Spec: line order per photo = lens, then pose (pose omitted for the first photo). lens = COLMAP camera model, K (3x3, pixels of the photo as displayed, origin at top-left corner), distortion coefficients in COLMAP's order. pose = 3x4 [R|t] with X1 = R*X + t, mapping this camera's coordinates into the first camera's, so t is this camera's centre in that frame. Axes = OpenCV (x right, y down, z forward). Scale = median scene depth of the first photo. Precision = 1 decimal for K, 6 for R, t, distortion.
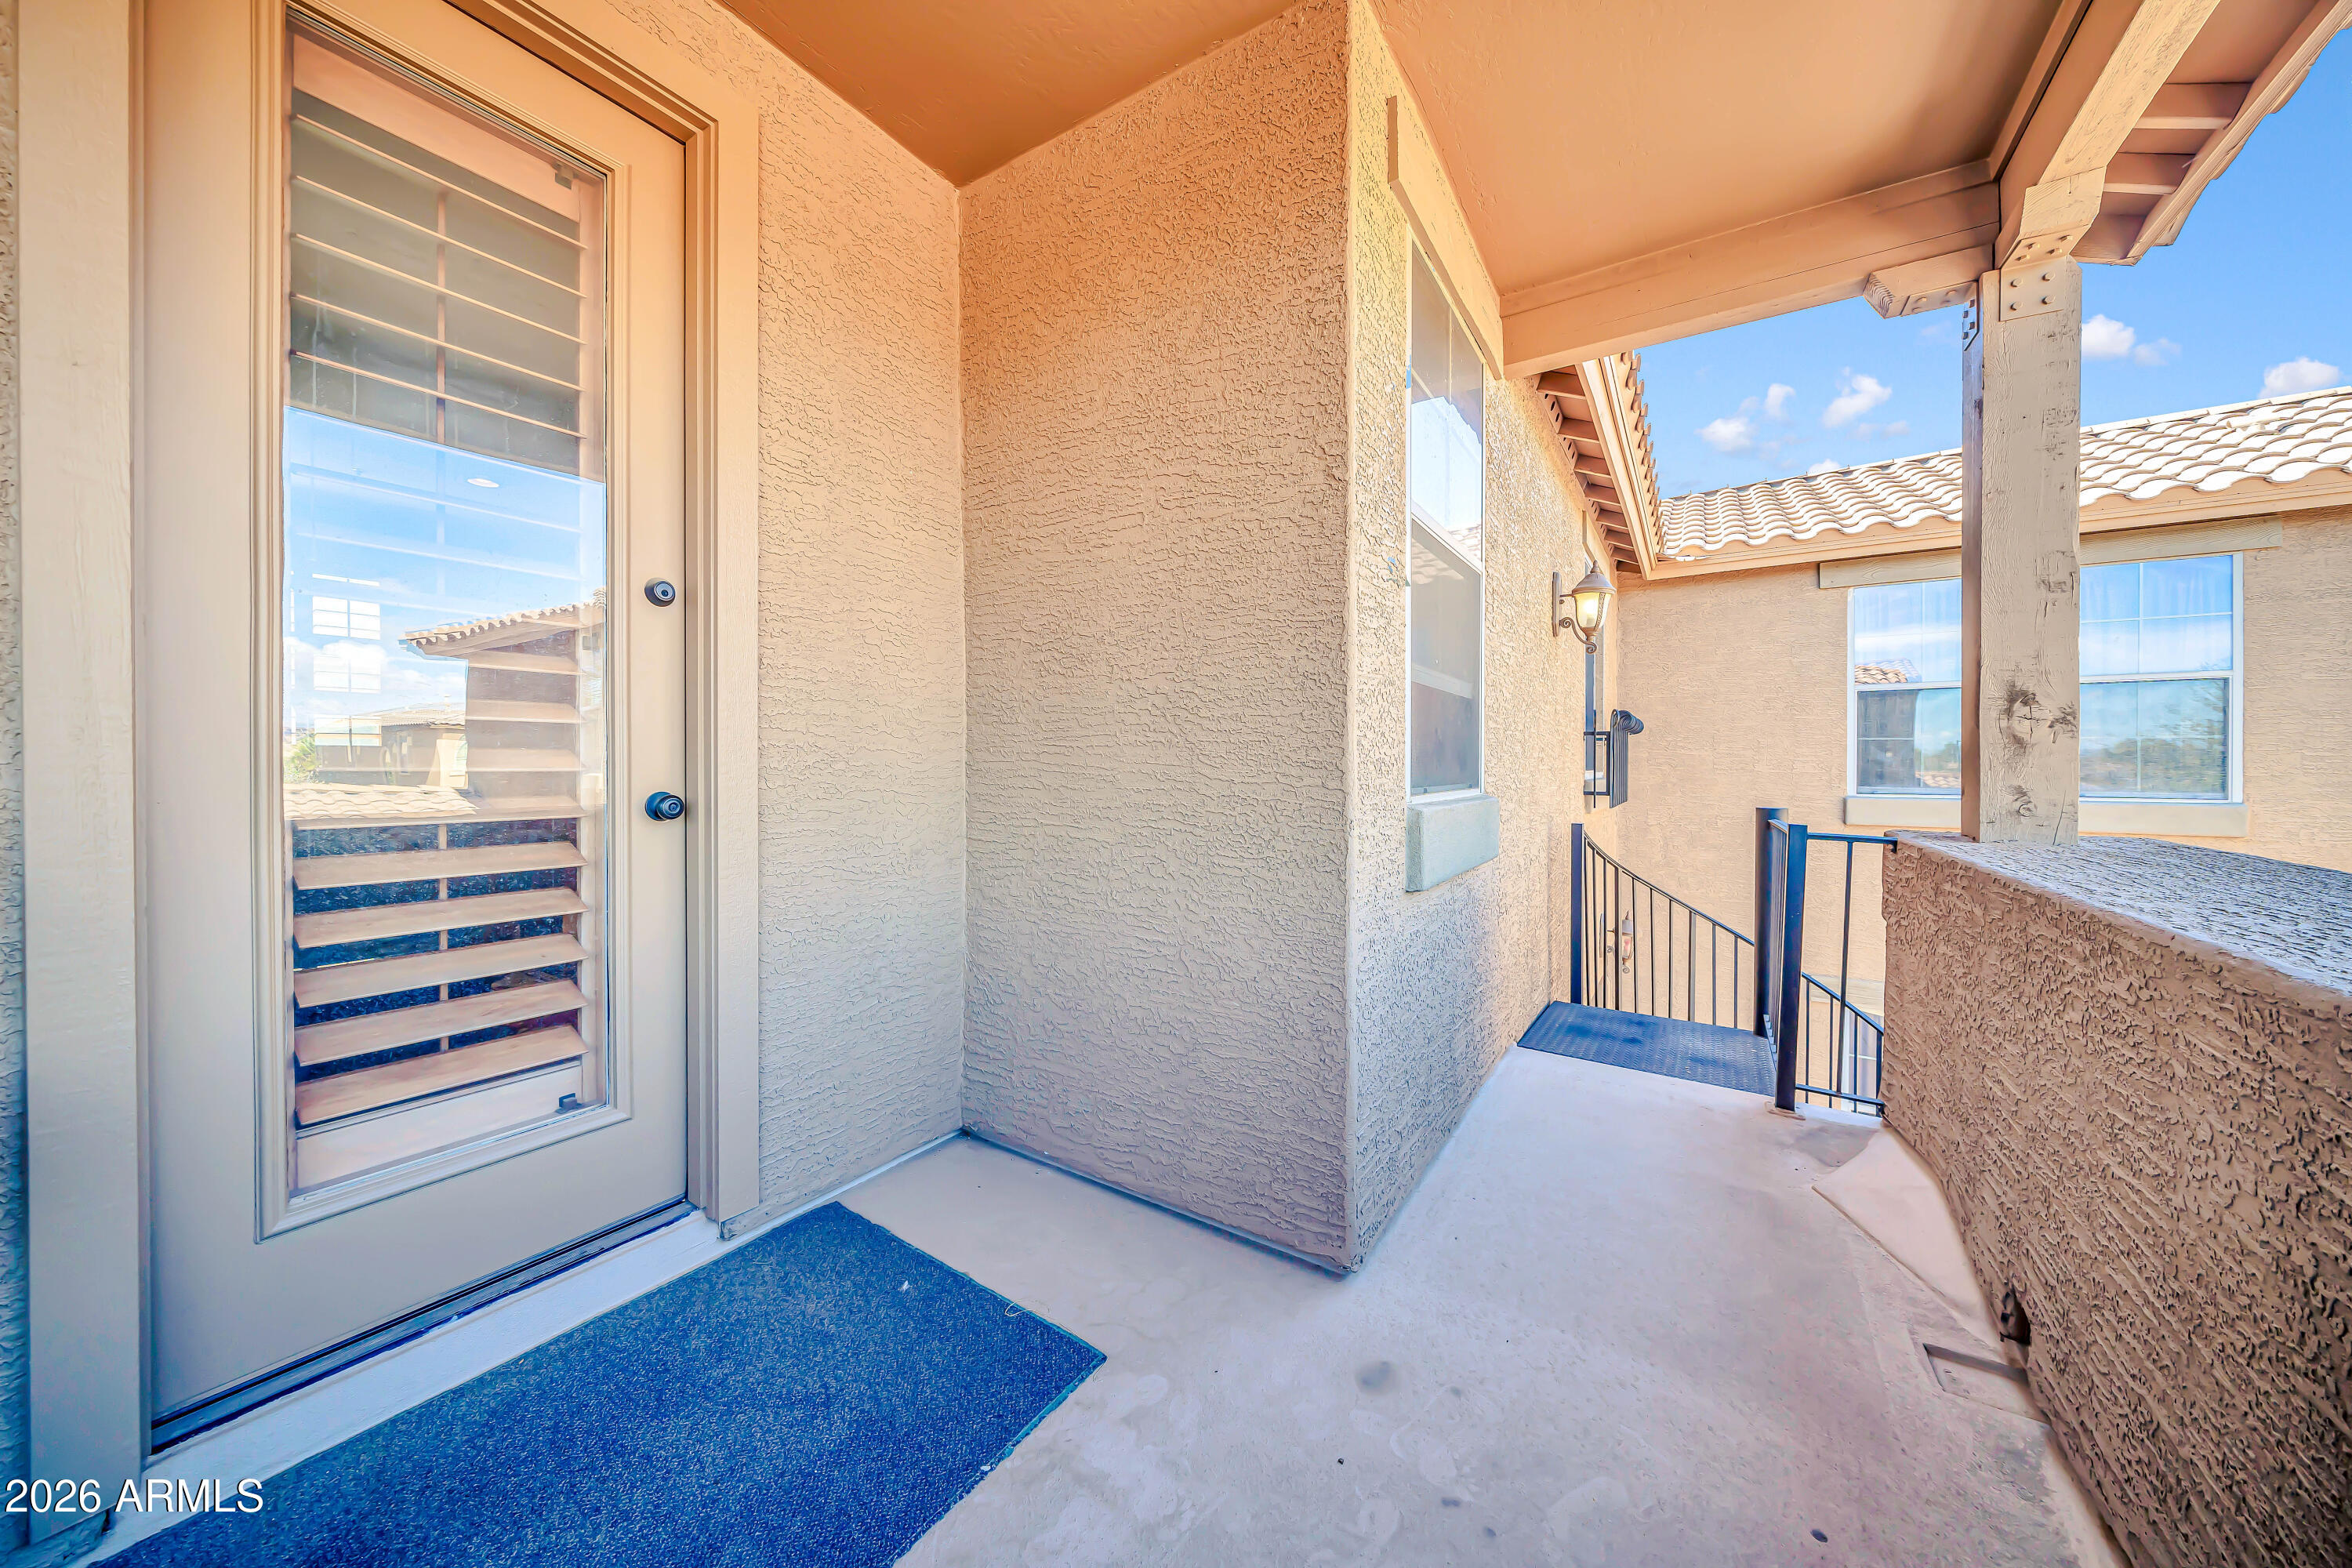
lens RADIAL K [[800.9, 0, 1158.8], [0, 800.9, 769.4], [0, 0, 1]] dist [-0.005039, -0.000298]
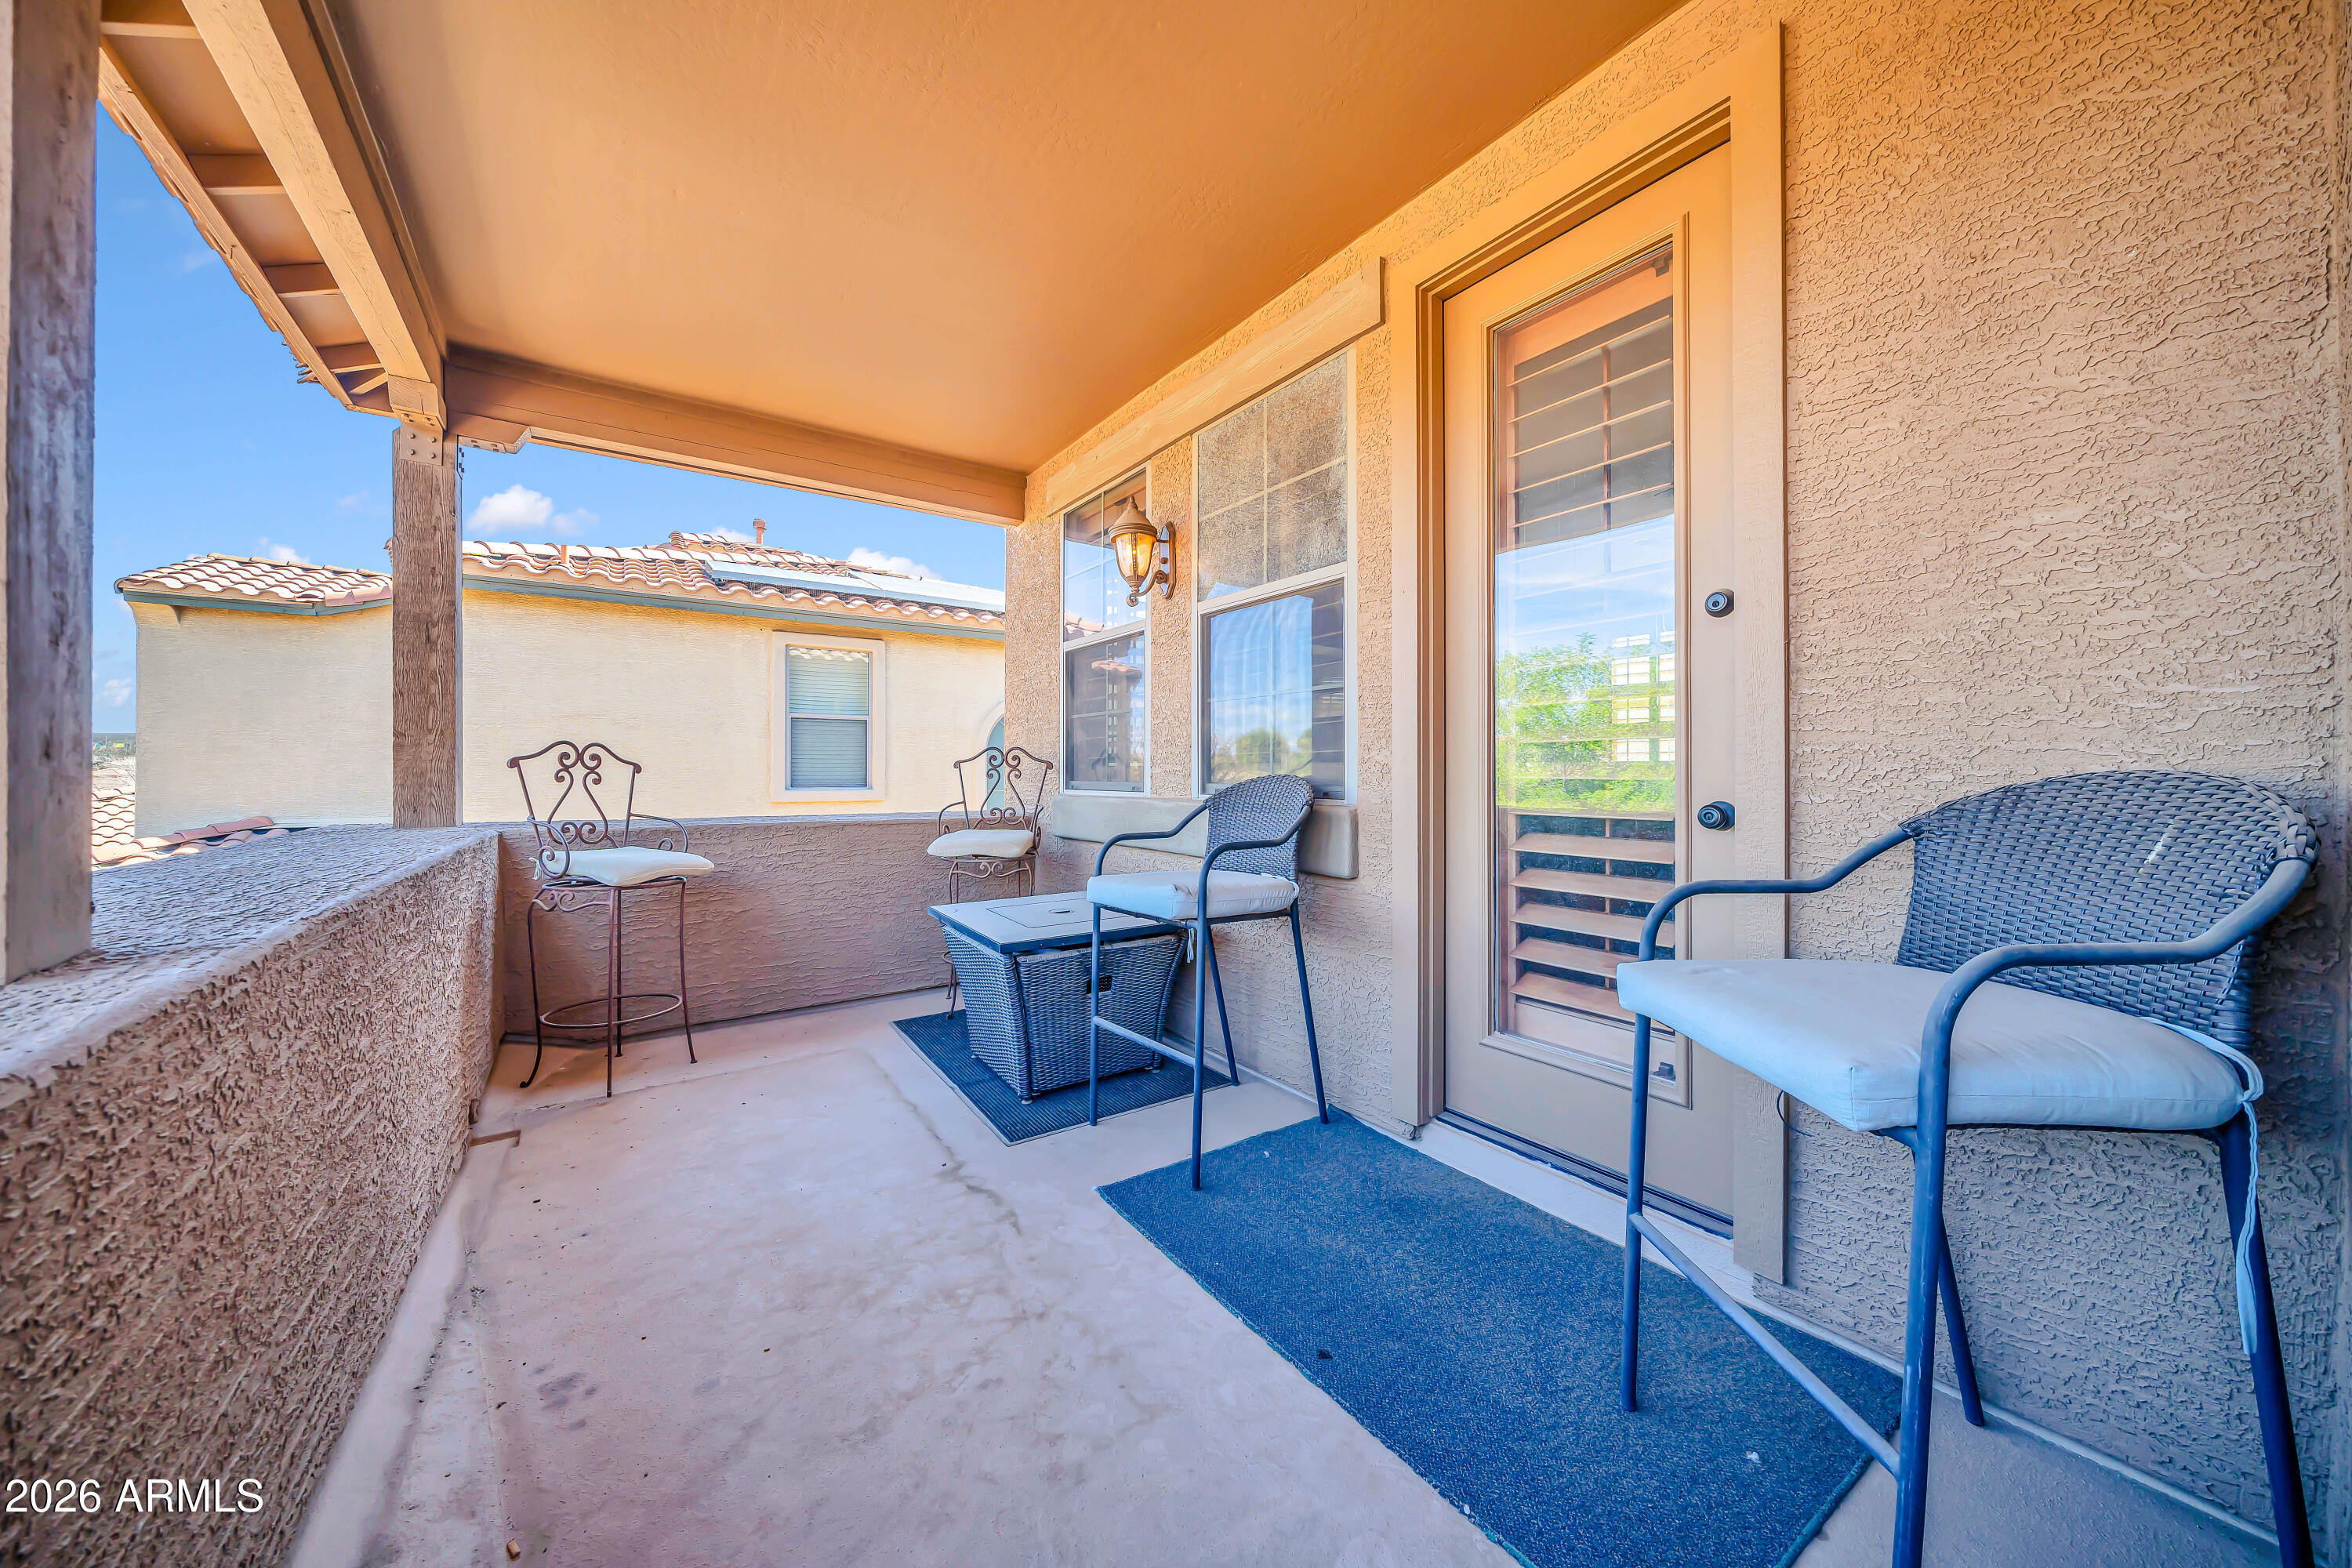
lens RADIAL K [[800.9, 0, 1158.8], [0, 800.9, 769.4], [0, 0, 1]] dist [-0.005039, -0.000298]
pose [[-0.354980, -0.007530, -0.934844, 0.658049], [-0.003982, 0.999971, -0.006542, -0.003092], [0.934865, 0.001400, -0.355000, 0.802647]]
